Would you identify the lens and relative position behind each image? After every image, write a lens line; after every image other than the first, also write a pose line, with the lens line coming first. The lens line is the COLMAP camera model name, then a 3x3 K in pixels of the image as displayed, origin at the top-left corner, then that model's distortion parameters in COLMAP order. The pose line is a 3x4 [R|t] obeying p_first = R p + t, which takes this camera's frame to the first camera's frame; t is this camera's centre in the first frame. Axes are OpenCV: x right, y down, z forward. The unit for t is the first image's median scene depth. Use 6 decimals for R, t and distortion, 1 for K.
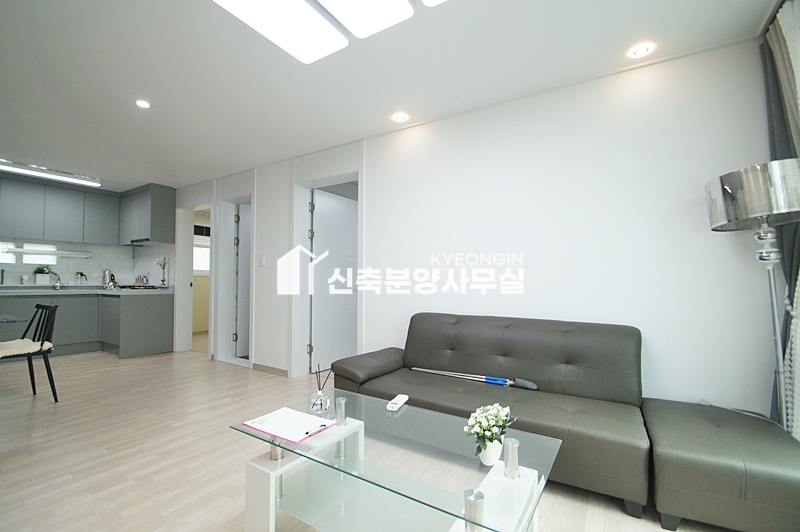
lens RADIAL K [[353.3, 0, 388.9], [0, 353.3, 281.1], [0, 0, 1]] dist [-0.010048, -0.000432]
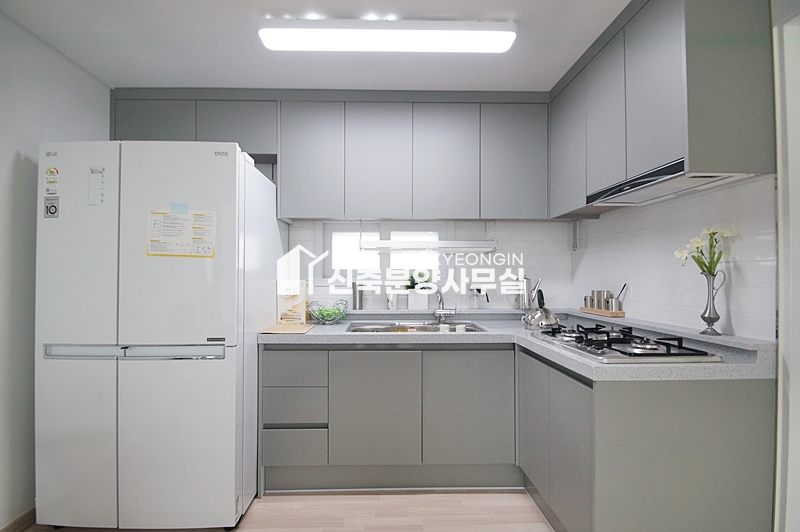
lens RADIAL K [[353.3, 0, 395.2], [0, 353.3, 271.9], [0, 0, 1]] dist [-0.010048, -0.000432]
pose [[0.584277, -0.016835, -0.811380, -0.594713], [0.008509, 0.999857, -0.014619, -0.037929], [0.811510, 0.001638, 0.584337, 0.675480]]
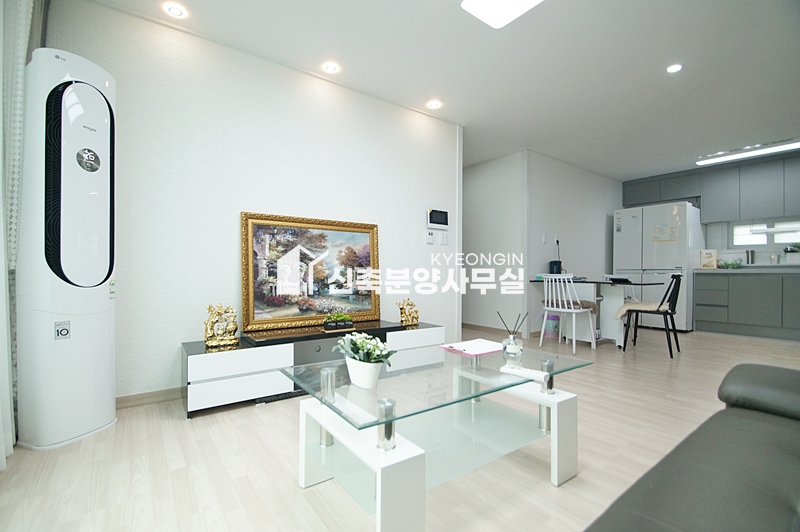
lens RADIAL K [[353.3, 0, 394.4], [0, 353.3, 272.3], [0, 0, 1]] dist [-0.010048, -0.000432]
pose [[-0.360808, -0.009232, -0.932594, 0.272340], [-0.004509, 0.999957, -0.008155, 0.045462], [0.932629, 0.001262, -0.360834, 0.334508]]
